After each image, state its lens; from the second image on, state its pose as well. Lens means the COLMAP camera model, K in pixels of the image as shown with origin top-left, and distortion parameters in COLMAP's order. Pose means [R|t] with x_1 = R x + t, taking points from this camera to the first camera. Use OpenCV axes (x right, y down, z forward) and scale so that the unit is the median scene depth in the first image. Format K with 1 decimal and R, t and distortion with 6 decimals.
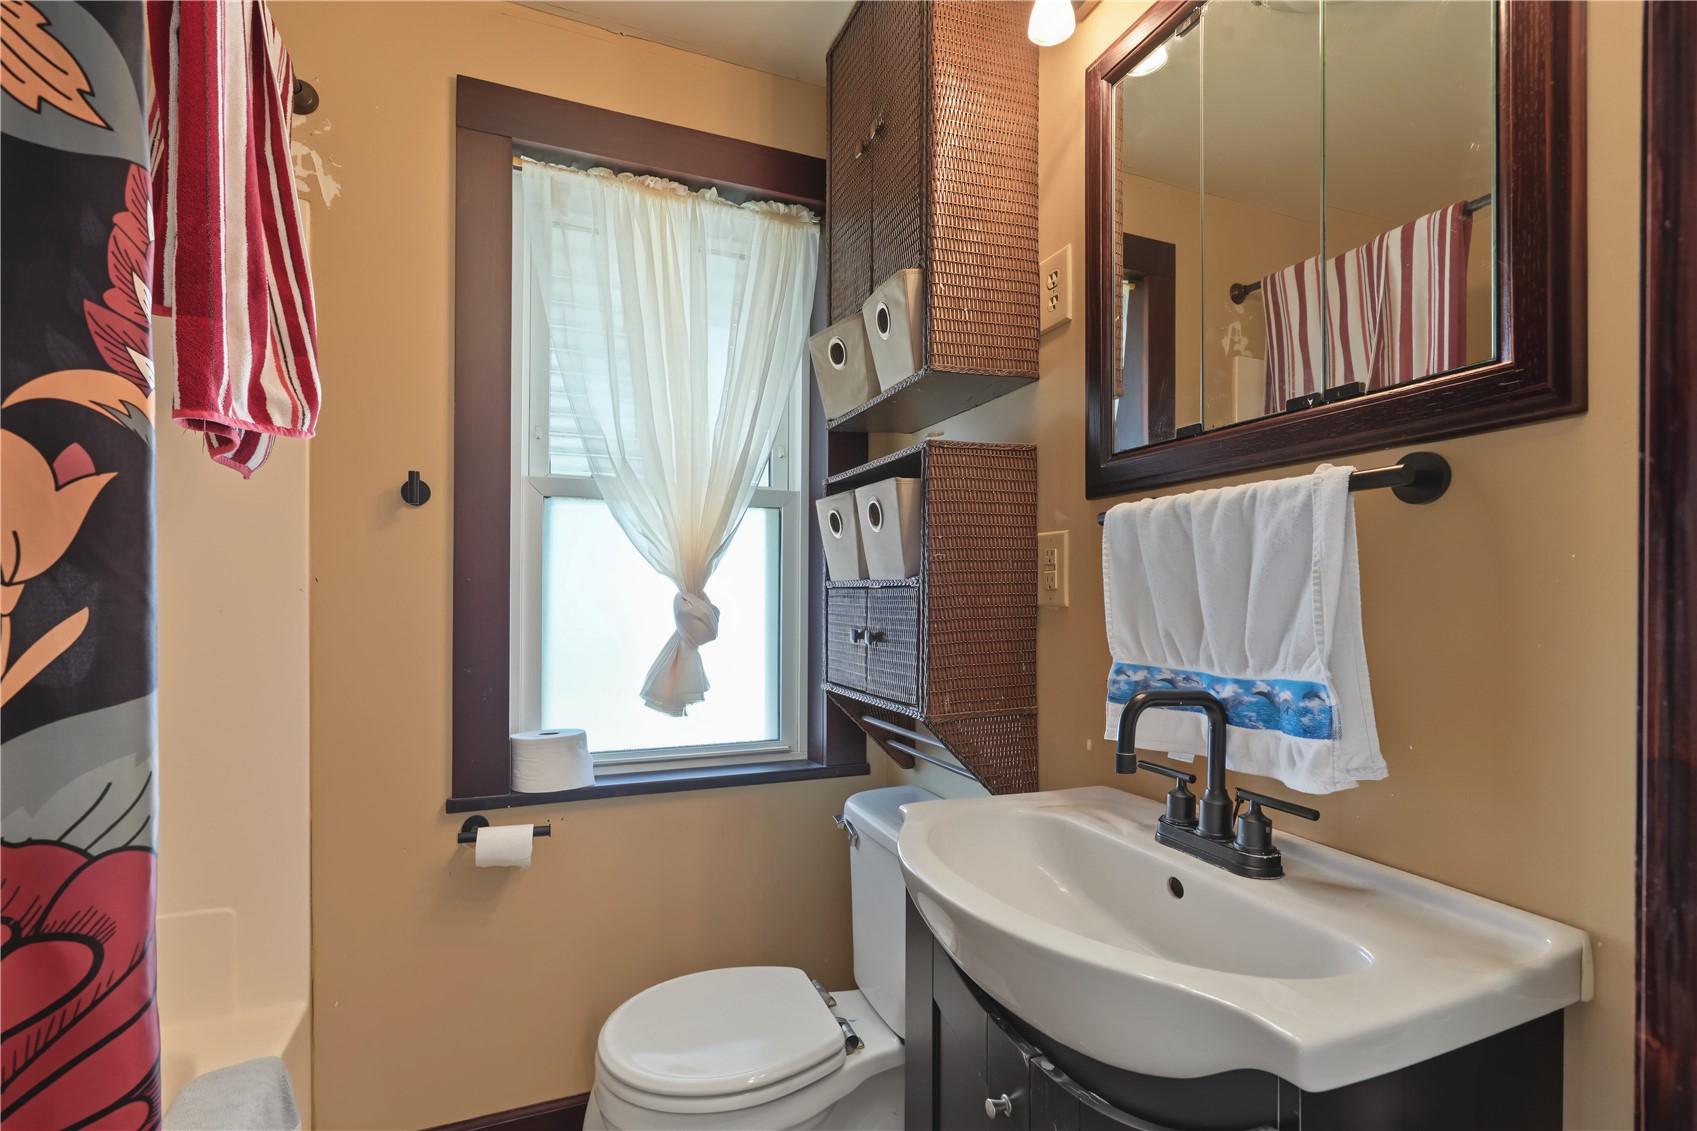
lens RADIAL K [[777.1, 0, 850.0], [0, 777.1, 595.7], [0, 0, 1]] dist [-0.011634, -0.000186]
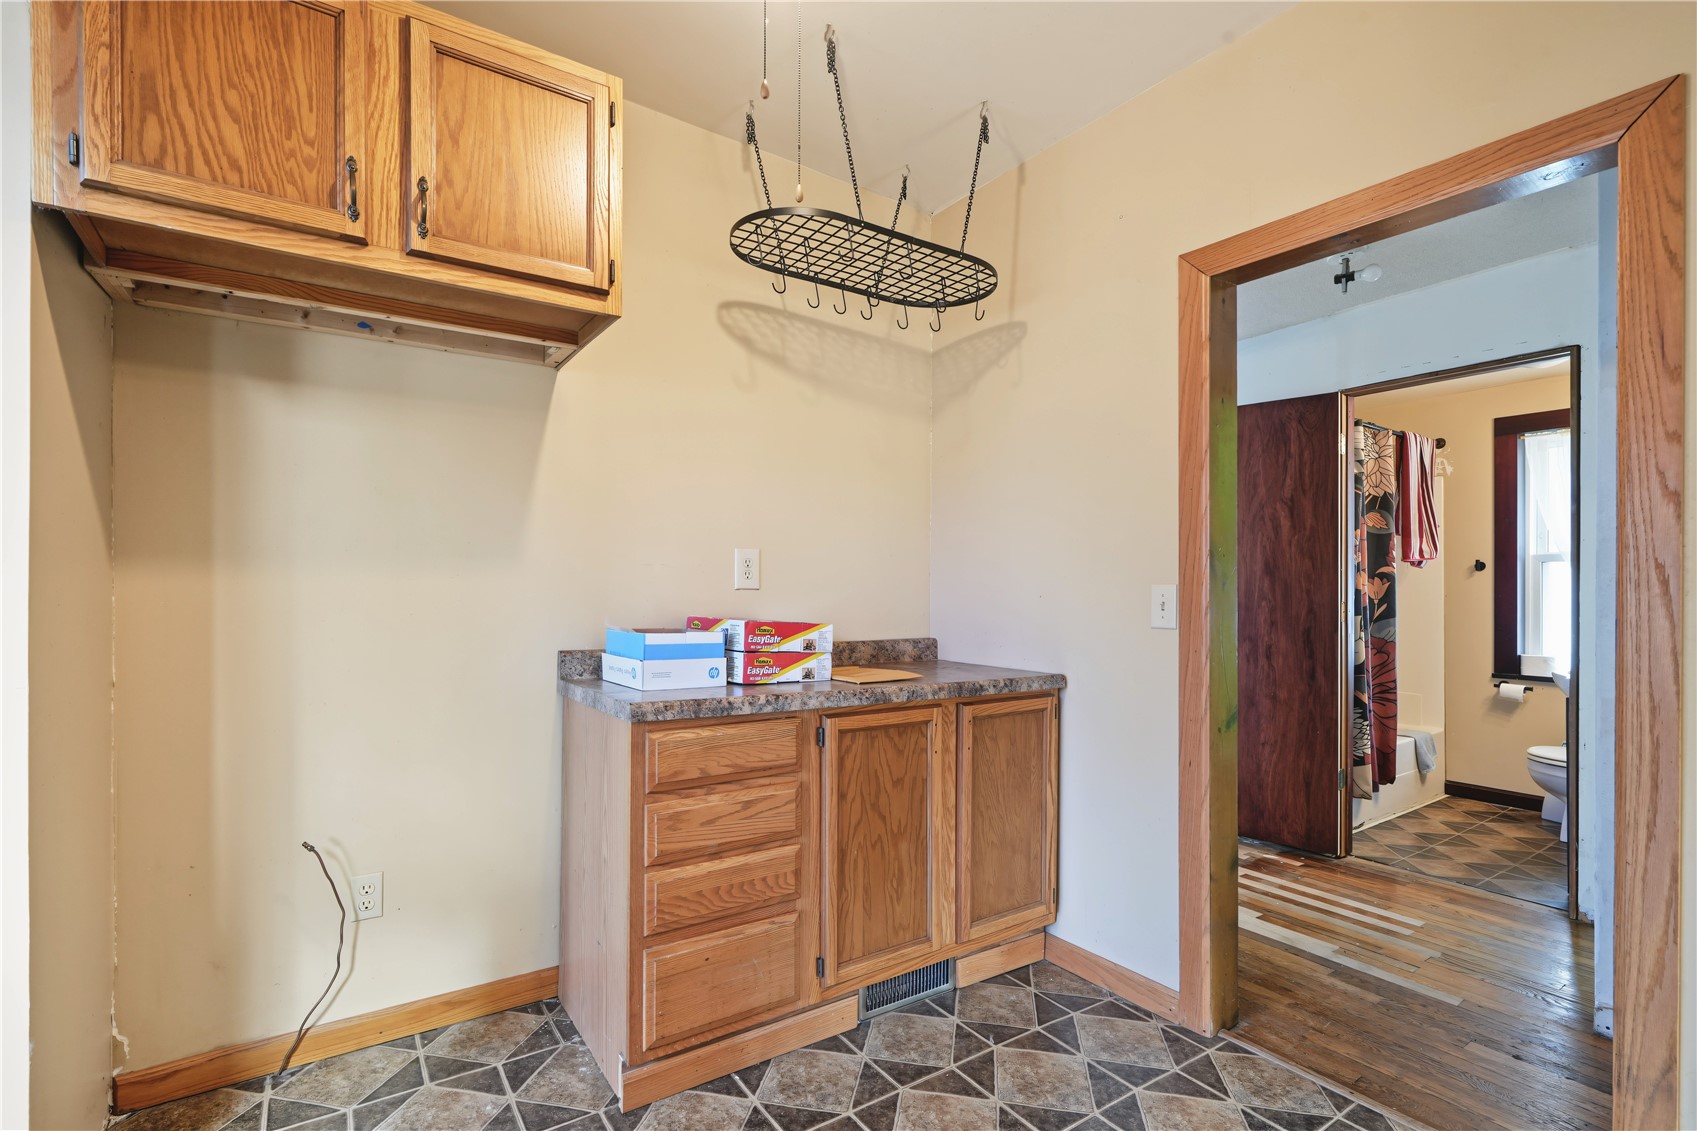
lens RADIAL K [[771.3, 0, 856.7], [0, 771.3, 580.5], [0, 0, 1]] dist [-0.001092, 0.000605]
pose [[0.214576, -0.007657, -0.976677, 1.864645], [-0.005260, 0.999946, -0.008995, -0.043173], [0.976693, 0.007067, 0.214524, -2.019197]]
